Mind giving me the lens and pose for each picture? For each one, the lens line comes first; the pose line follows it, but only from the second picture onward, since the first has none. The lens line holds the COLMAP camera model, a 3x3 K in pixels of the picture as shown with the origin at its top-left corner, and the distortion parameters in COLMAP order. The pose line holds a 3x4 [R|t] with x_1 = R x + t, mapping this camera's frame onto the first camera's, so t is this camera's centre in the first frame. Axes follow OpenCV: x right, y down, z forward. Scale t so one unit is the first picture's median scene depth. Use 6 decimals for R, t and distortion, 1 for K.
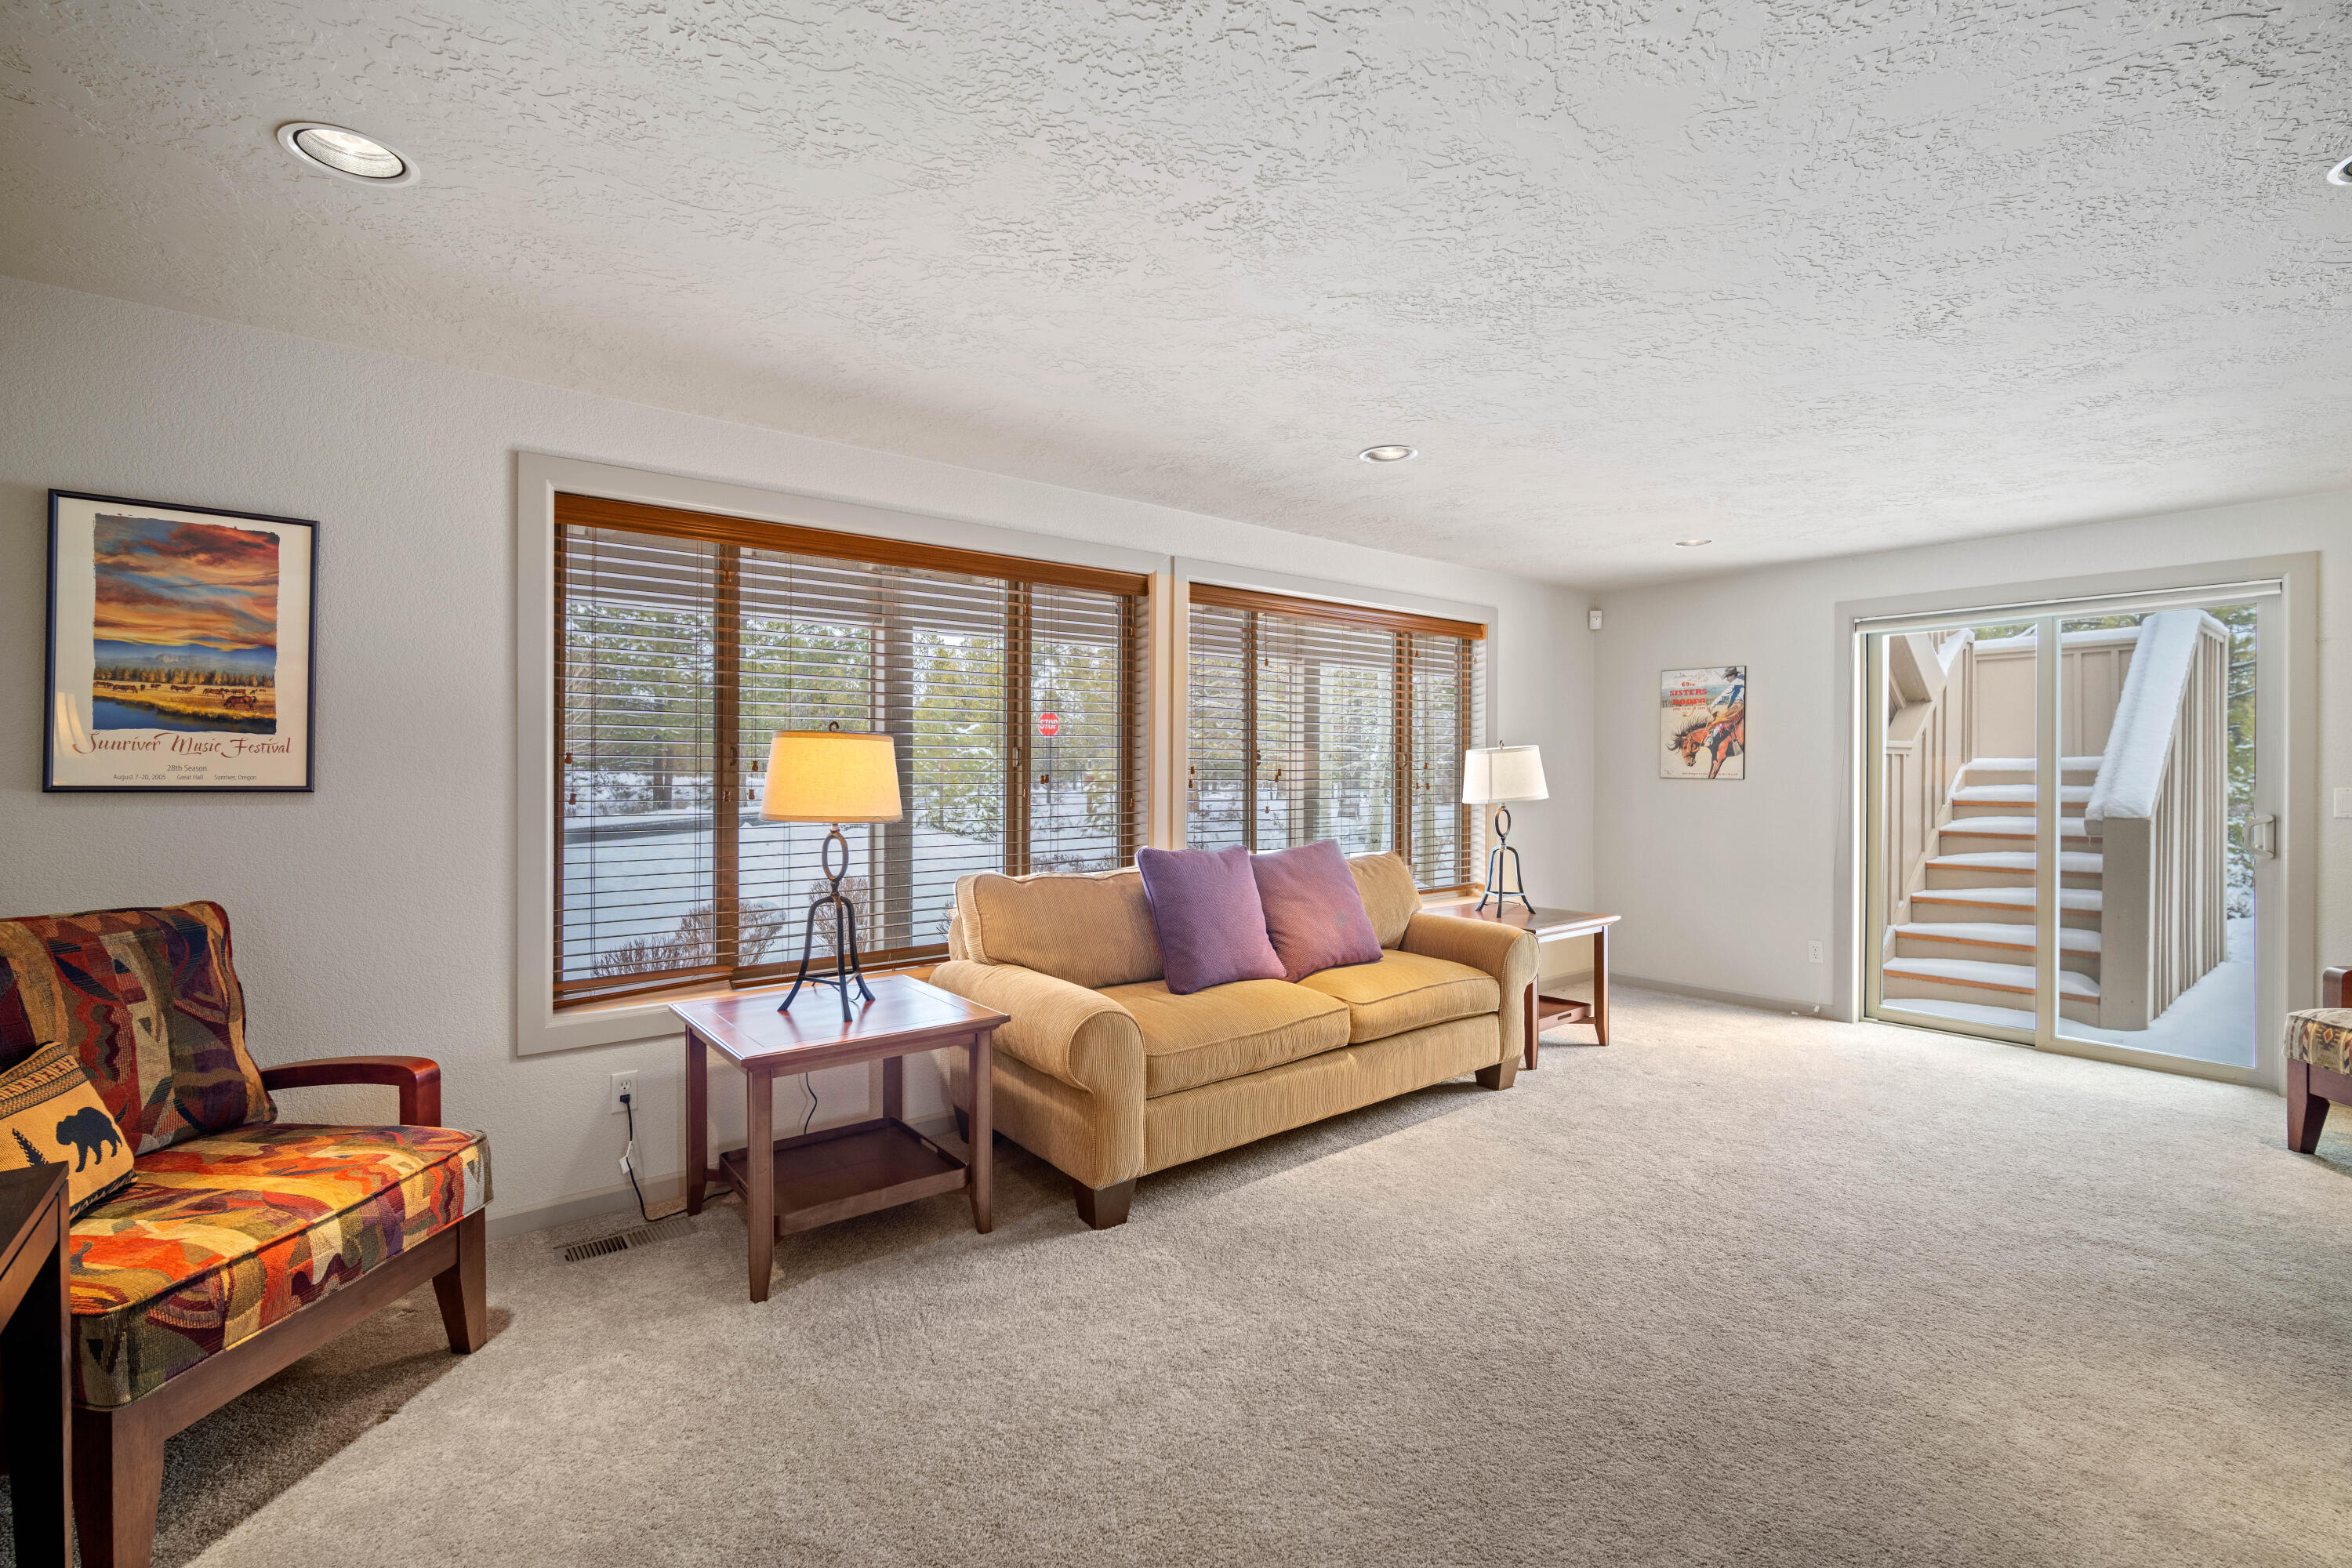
lens RADIAL K [[1039.3, 0, 1174.2], [0, 1039.3, 772.3], [0, 0, 1]] dist [-0.006894, 0.000976]
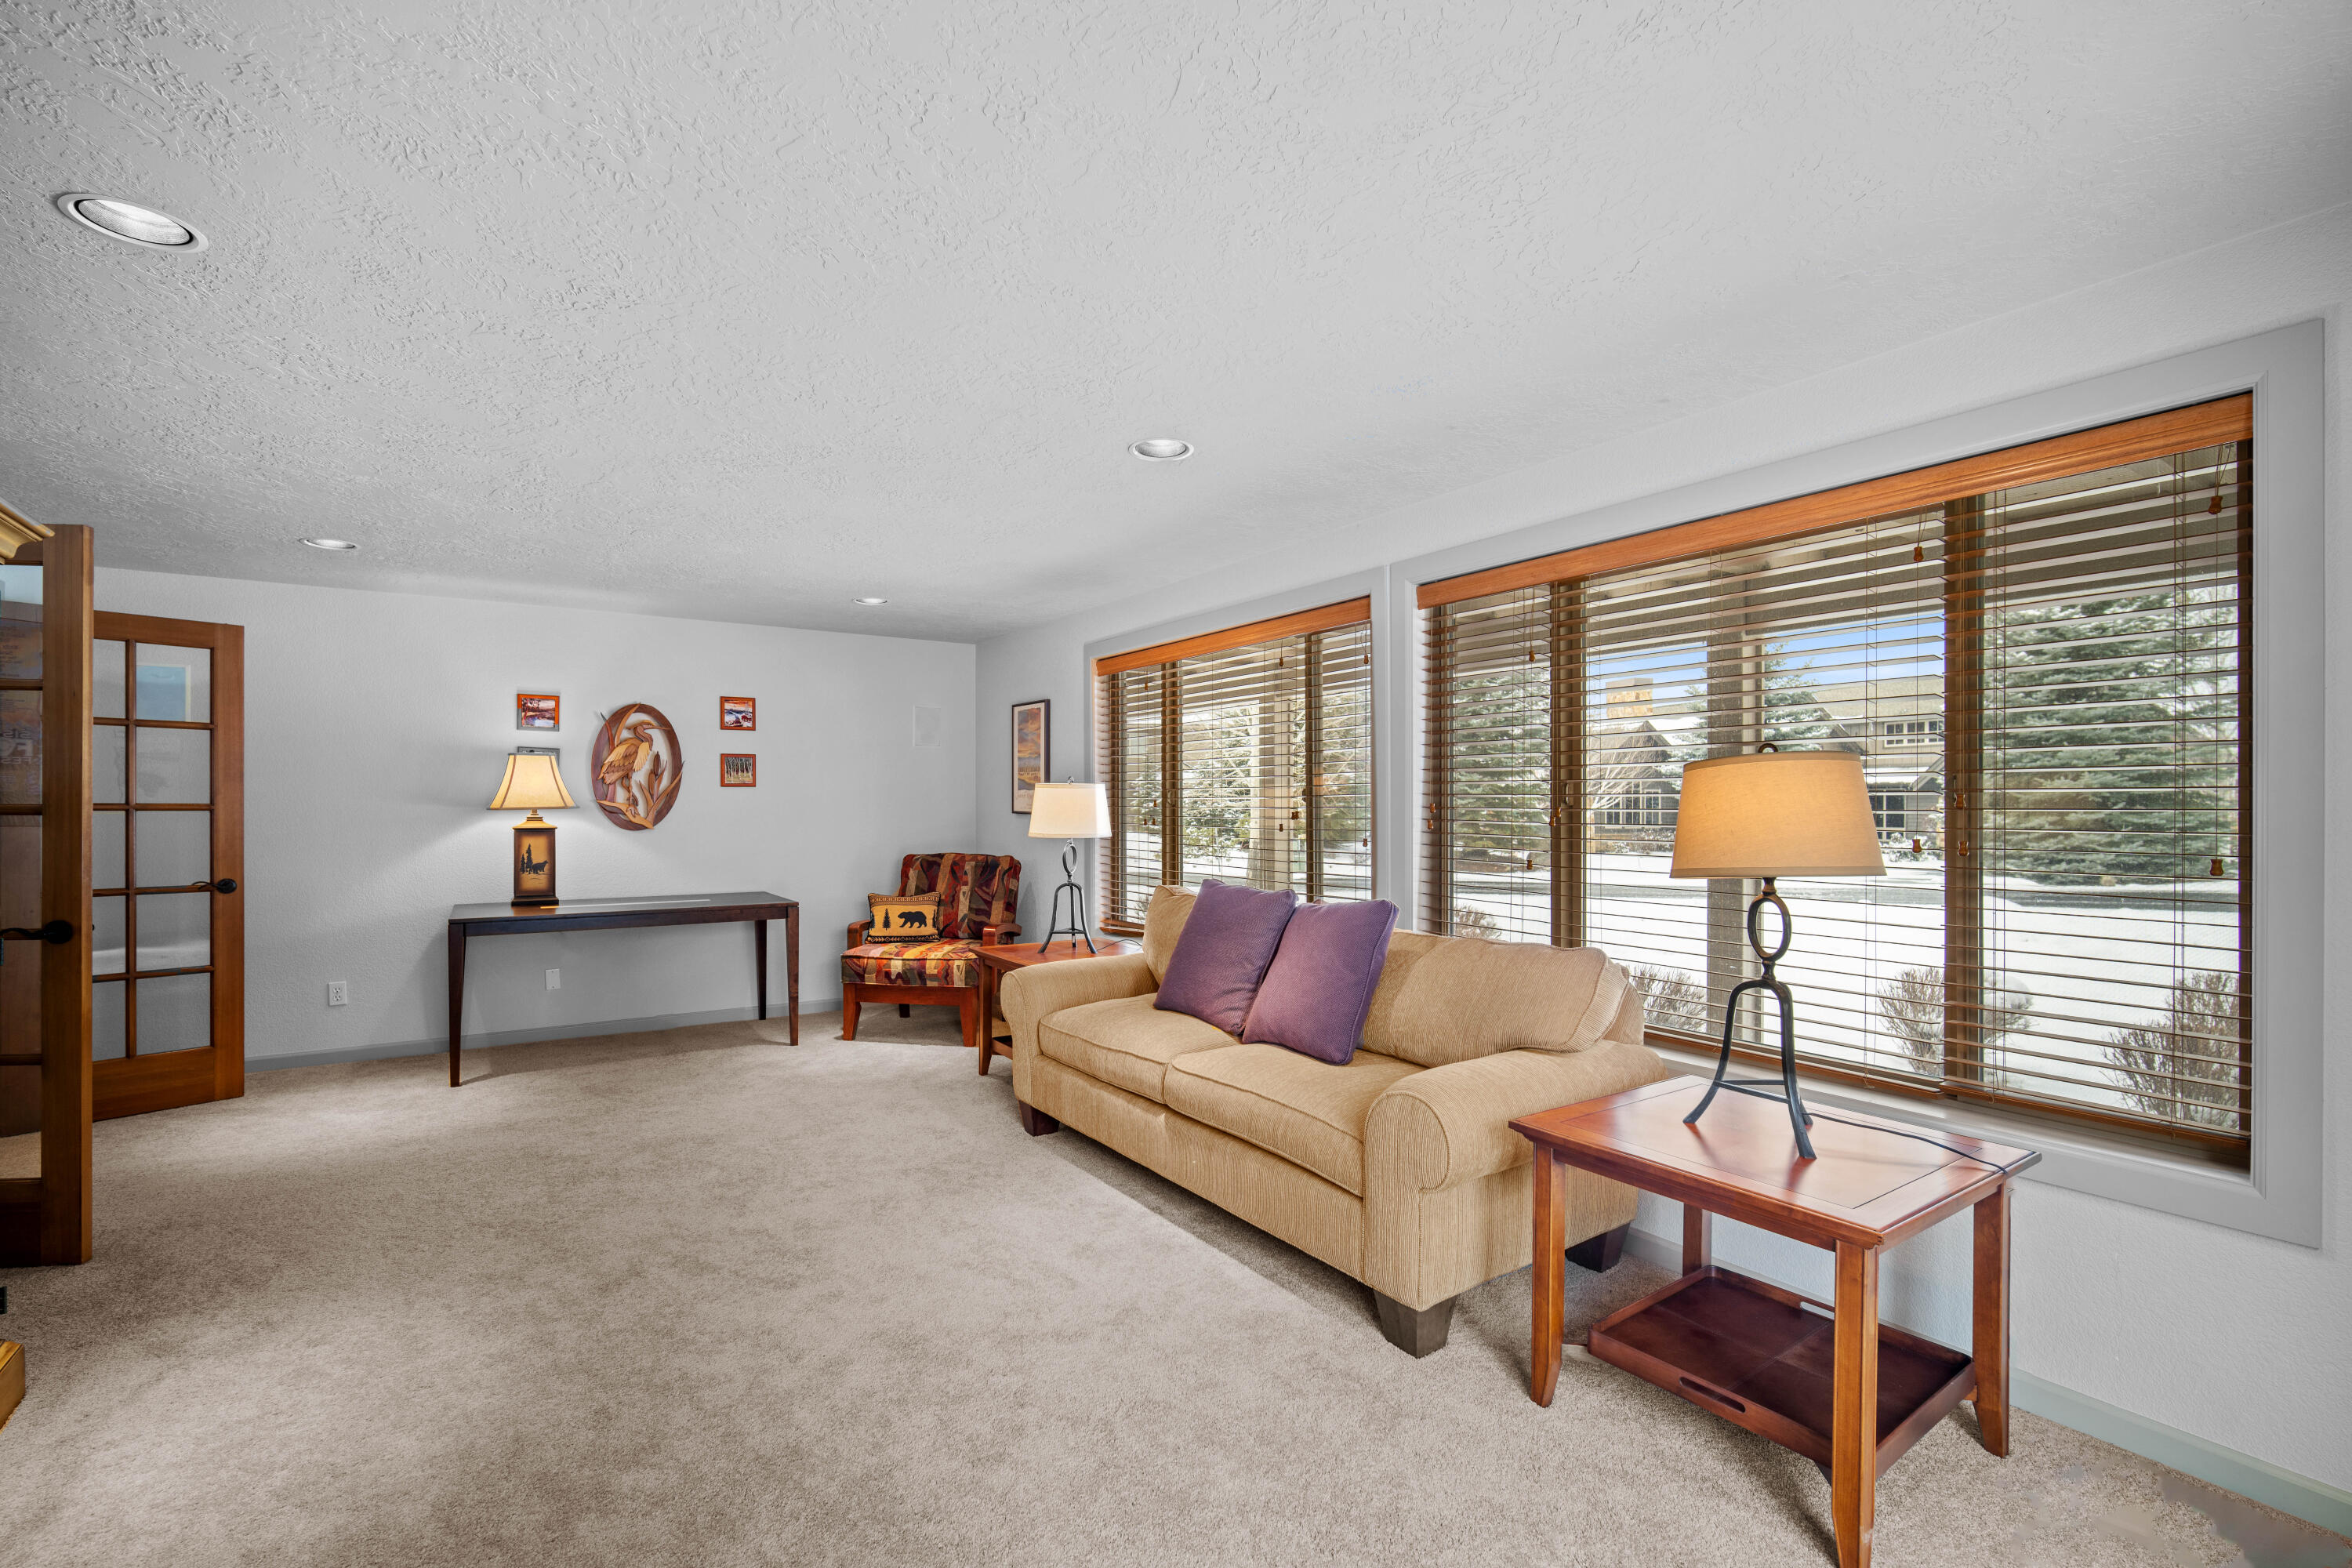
lens RADIAL K [[1039.0, 0, 1166.8], [0, 1039.0, 799.9], [0, 0, 1]] dist [-0.012137, 0.000827]
pose [[-0.090842, -0.003852, -0.995858, 1.750755], [-0.006397, 0.999974, -0.003284, -0.010735], [0.995845, 0.006072, -0.090864, 1.740590]]
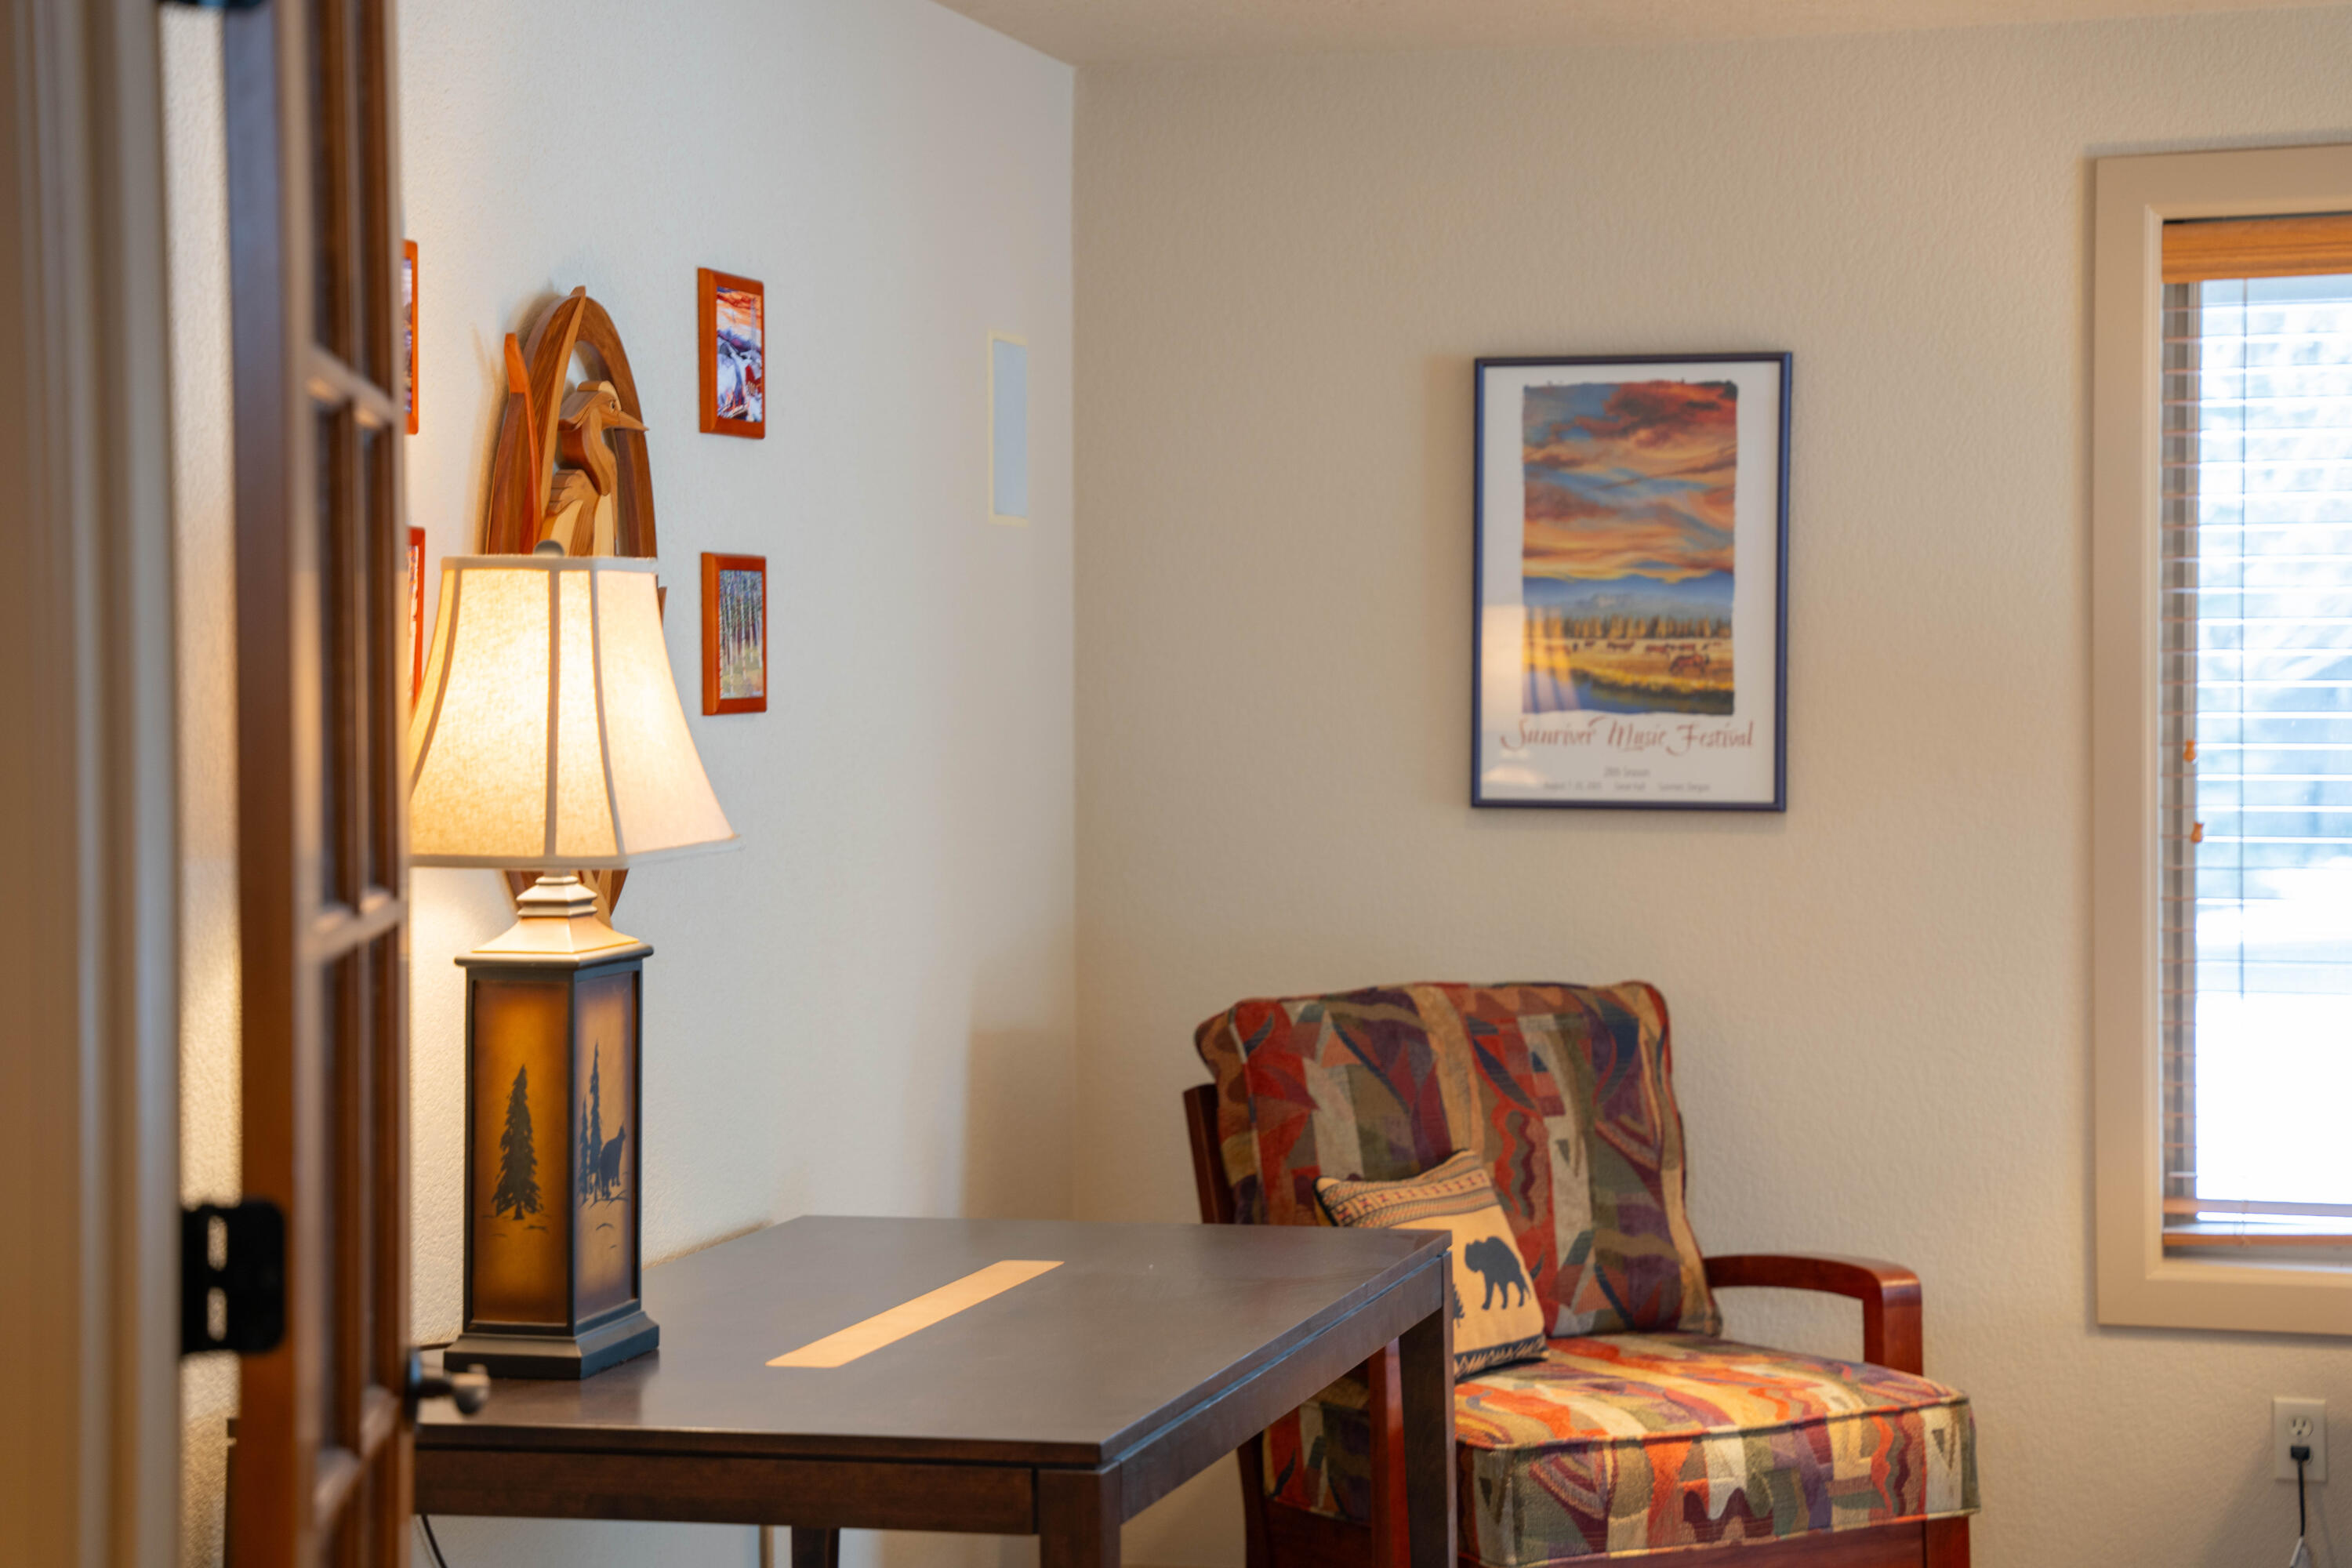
lens RADIAL K [[4466.2, 0, 1176.0], [0, 4466.2, 784.0], [0, 0, 1]] dist [0.243039, 0.108177]
pose [[0.596891, 0.011257, -0.802243, 1.194724], [0.005794, 0.999815, 0.018341, -0.053952], [0.802301, -0.015595, 0.596716, -0.947867]]
